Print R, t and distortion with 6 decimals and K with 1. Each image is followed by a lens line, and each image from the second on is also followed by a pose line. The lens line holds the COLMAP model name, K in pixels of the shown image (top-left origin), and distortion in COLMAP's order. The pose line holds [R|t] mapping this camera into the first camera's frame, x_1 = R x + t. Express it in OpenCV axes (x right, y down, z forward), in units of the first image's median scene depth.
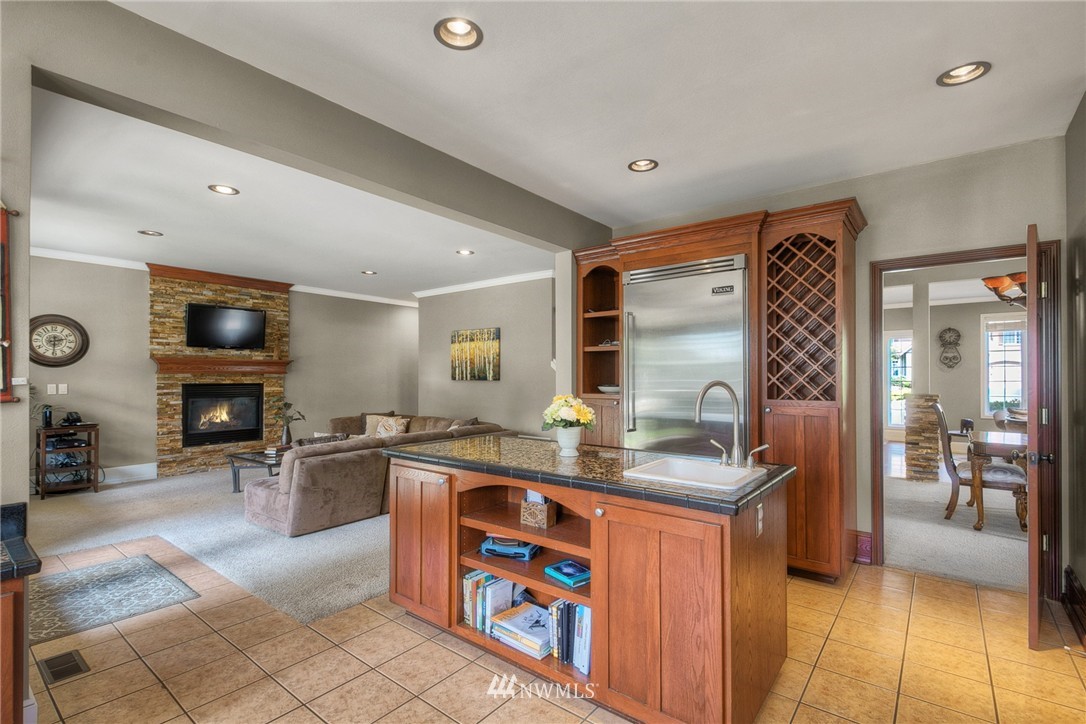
lens RADIAL K [[501.0, 0, 542.1], [0, 501.0, 369.2], [0, 0, 1]] dist [0.013028, -0.003782]
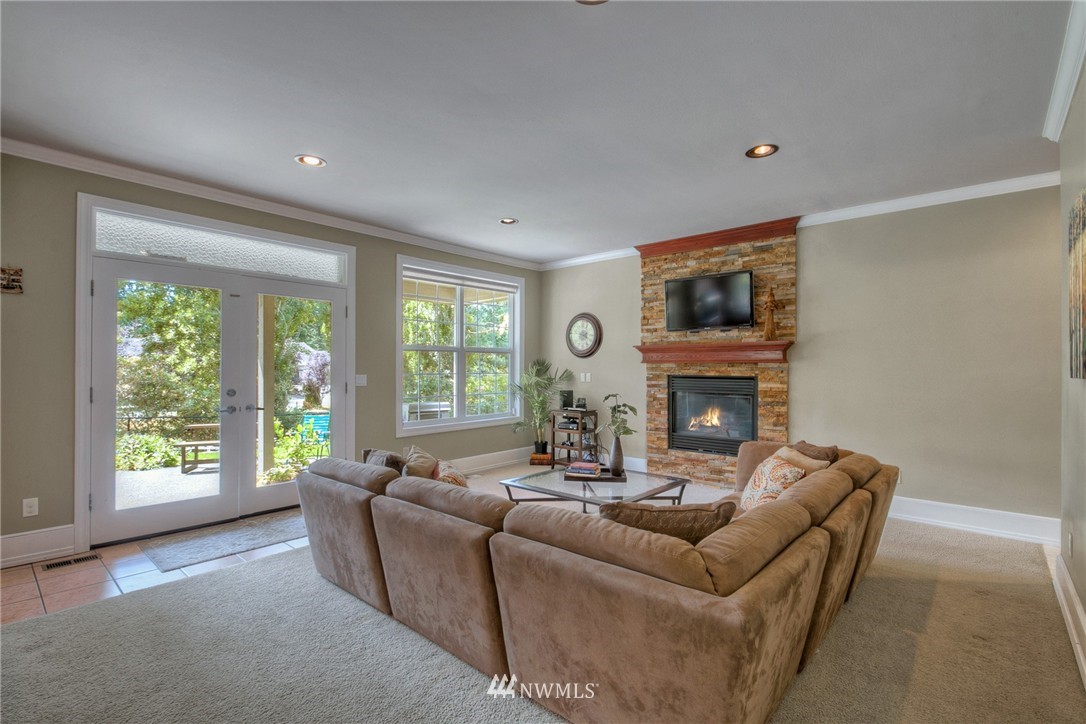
lens RADIAL K [[501.0, 0, 543.3], [0, 501.0, 365.3], [0, 0, 1]] dist [0.013028, -0.003782]
pose [[-0.046769, -0.001314, -0.998905, 0.157639], [0.013263, 0.999910, -0.001937, 0.011436], [0.998818, -0.013339, -0.046747, 0.830947]]
